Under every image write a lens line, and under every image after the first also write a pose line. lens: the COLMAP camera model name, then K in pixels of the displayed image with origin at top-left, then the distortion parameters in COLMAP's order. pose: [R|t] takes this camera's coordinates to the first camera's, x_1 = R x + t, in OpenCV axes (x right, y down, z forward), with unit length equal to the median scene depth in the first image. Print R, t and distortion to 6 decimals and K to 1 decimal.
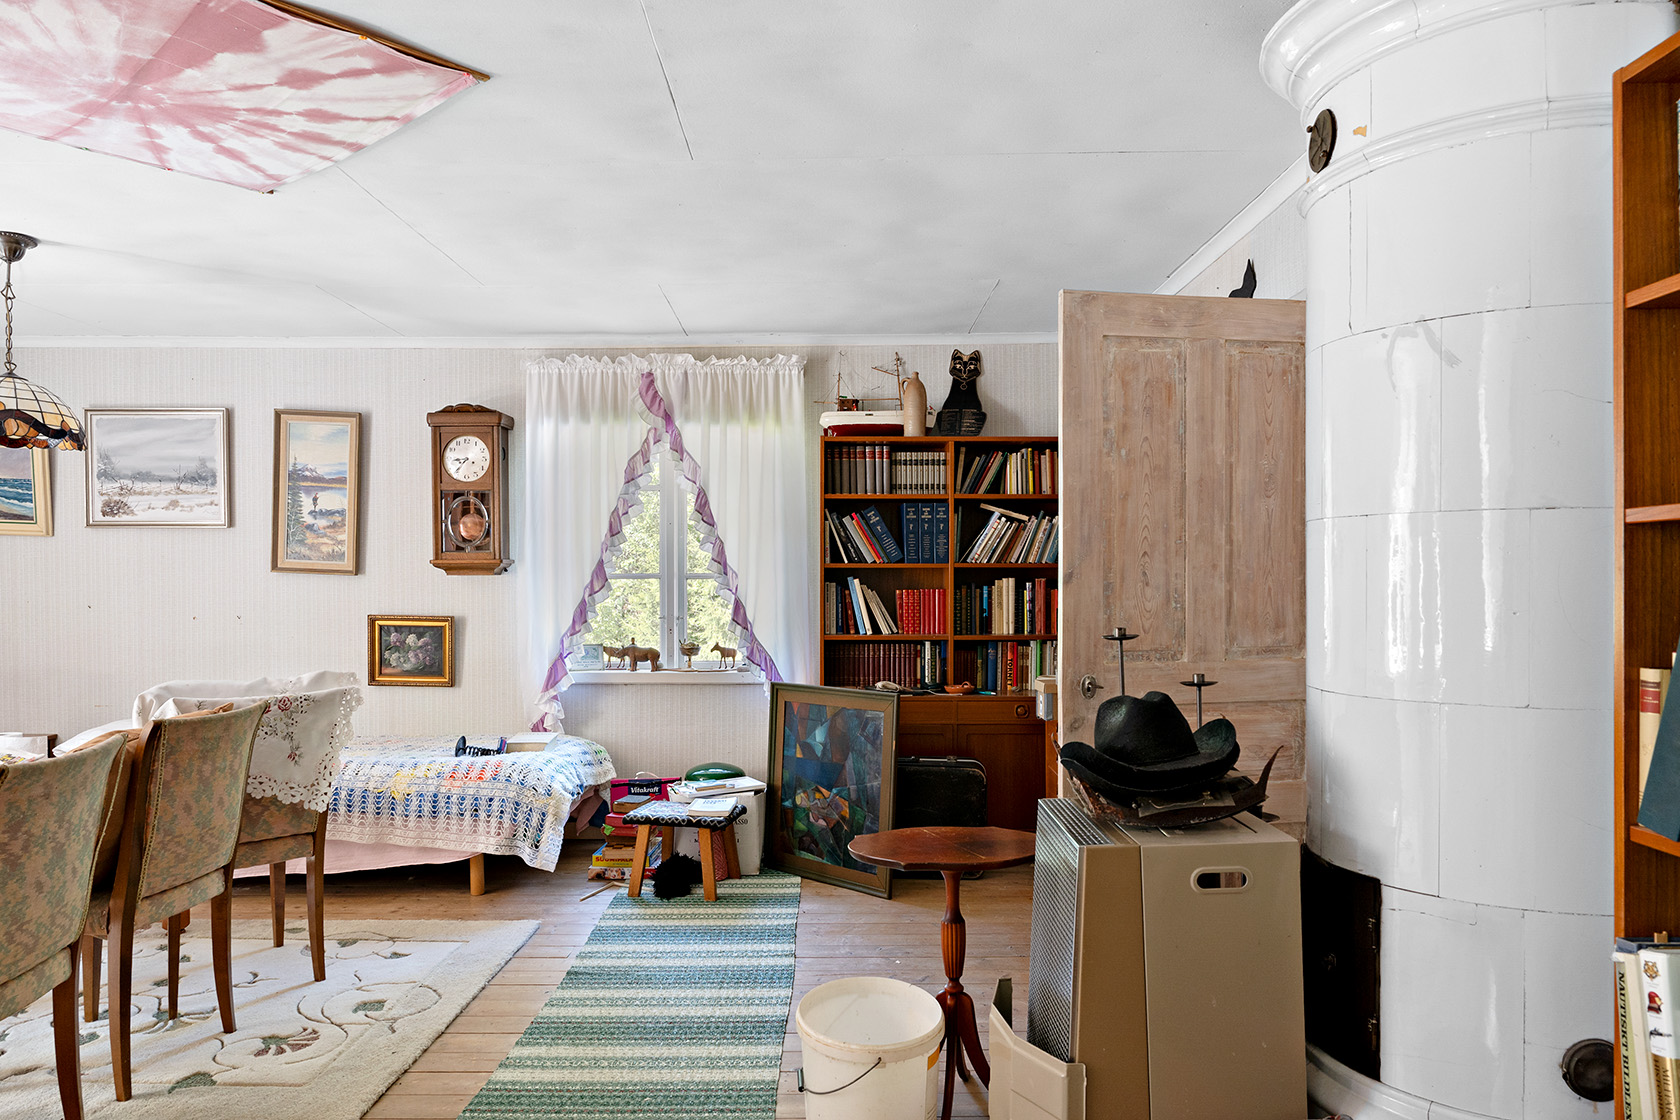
lens RADIAL K [[1140.1, 0, 840.8], [0, 1140.1, 568.4], [0, 0, 1]] dist [0.012186, 0.001724]
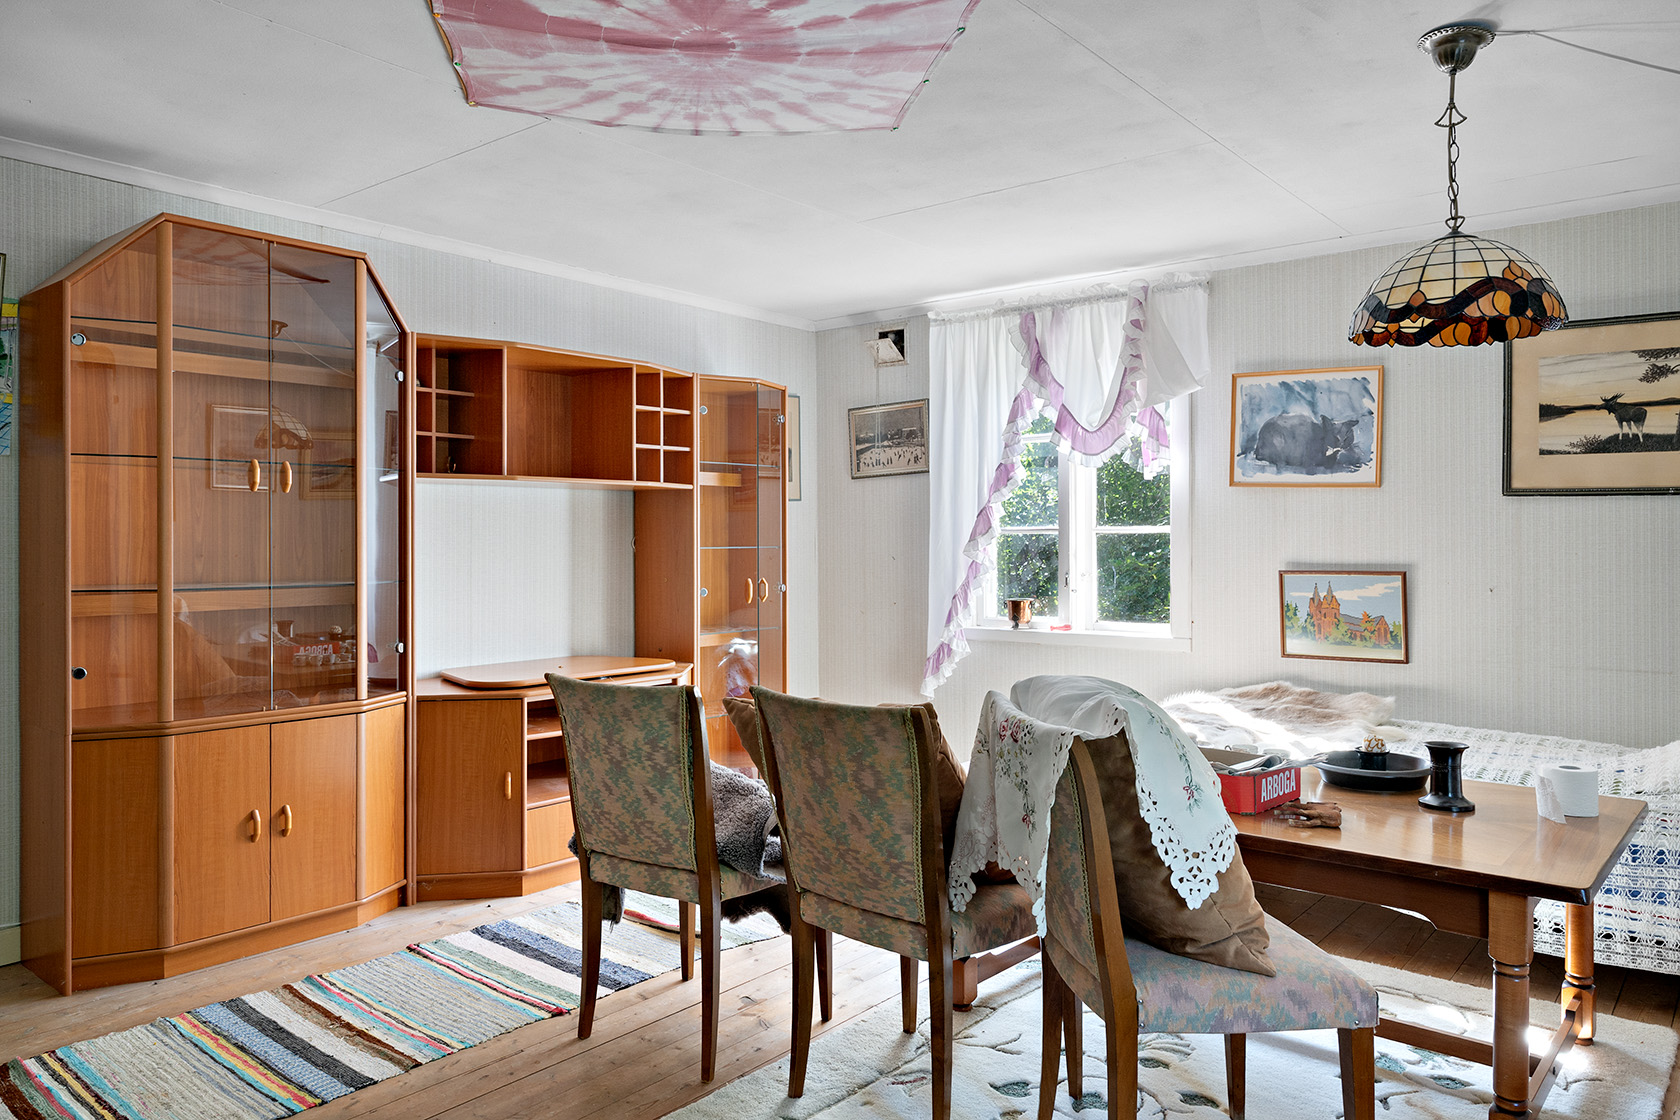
lens RADIAL K [[1140.1, 0, 841.9], [0, 1140.1, 561.6], [0, 0, 1]] dist [0.012186, 0.001724]
pose [[-0.639929, -0.001365, -0.768432, 0.071542], [0.004411, 0.999975, -0.005449, 0.046135], [0.768421, -0.006876, -0.639908, 1.648907]]
